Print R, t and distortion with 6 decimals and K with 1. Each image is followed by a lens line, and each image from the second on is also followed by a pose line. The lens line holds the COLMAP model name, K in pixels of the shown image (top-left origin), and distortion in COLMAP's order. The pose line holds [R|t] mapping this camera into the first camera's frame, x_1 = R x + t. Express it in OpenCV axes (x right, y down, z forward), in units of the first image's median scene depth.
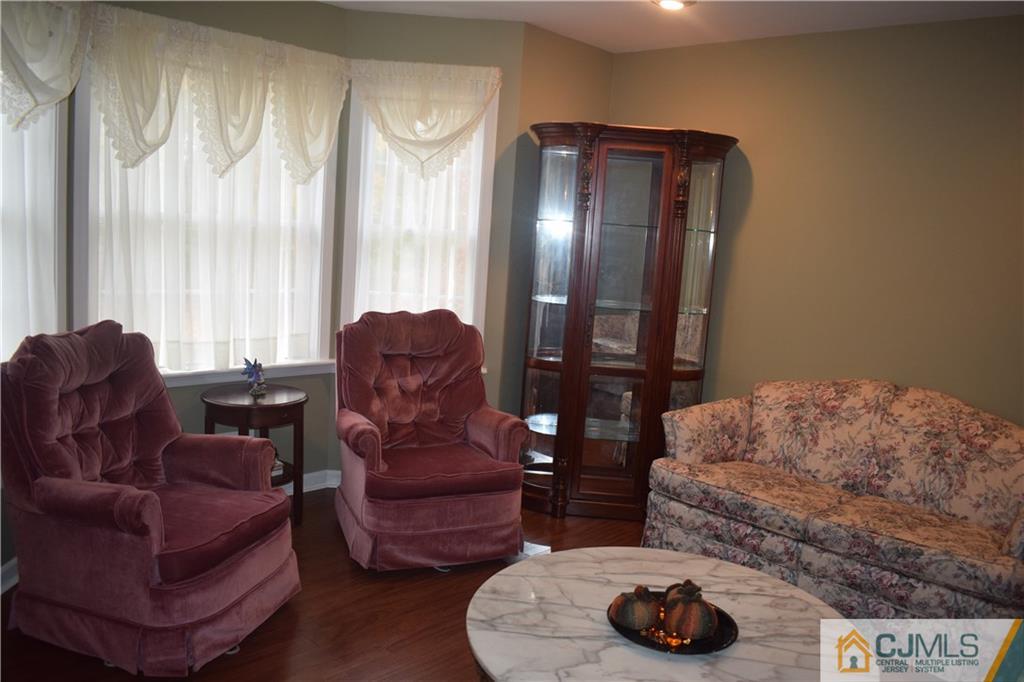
lens RADIAL K [[800.1, 0, 512.1], [0, 800.1, 345.3], [0, 0, 1]] dist [-0.086602, 0.005580]
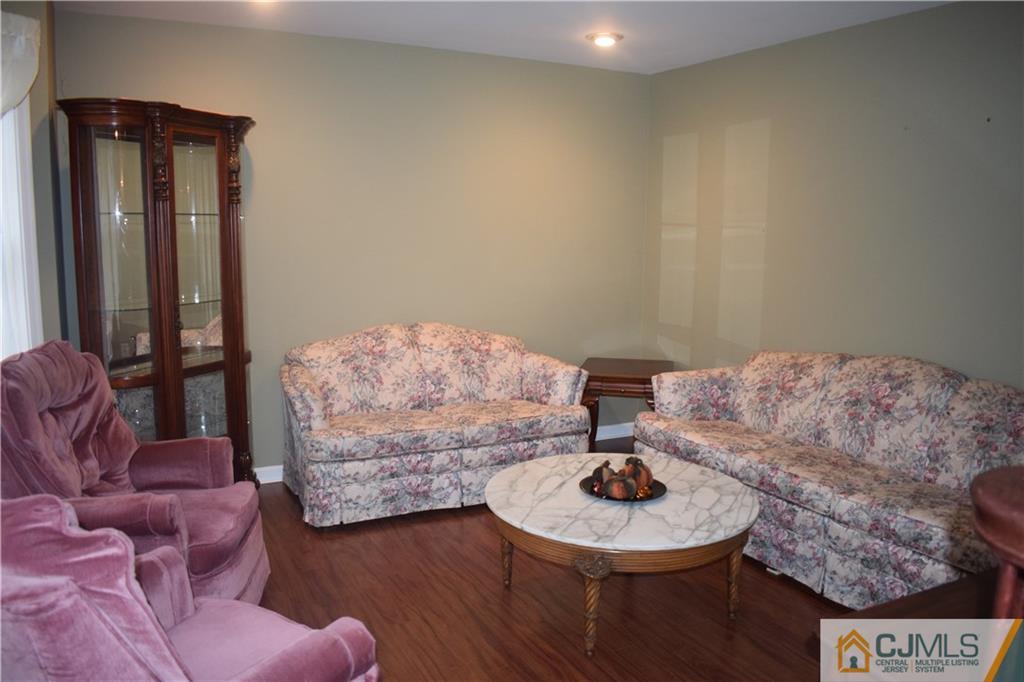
lens RADIAL K [[800.1, 0, 512.8], [0, 800.1, 339.8], [0, 0, 1]] dist [-0.086602, 0.005580]
pose [[0.317557, -0.196359, 0.927686, -0.749888], [0.141618, 0.977173, 0.158356, -0.118766], [-0.937604, 0.081090, 0.338116, 0.412748]]
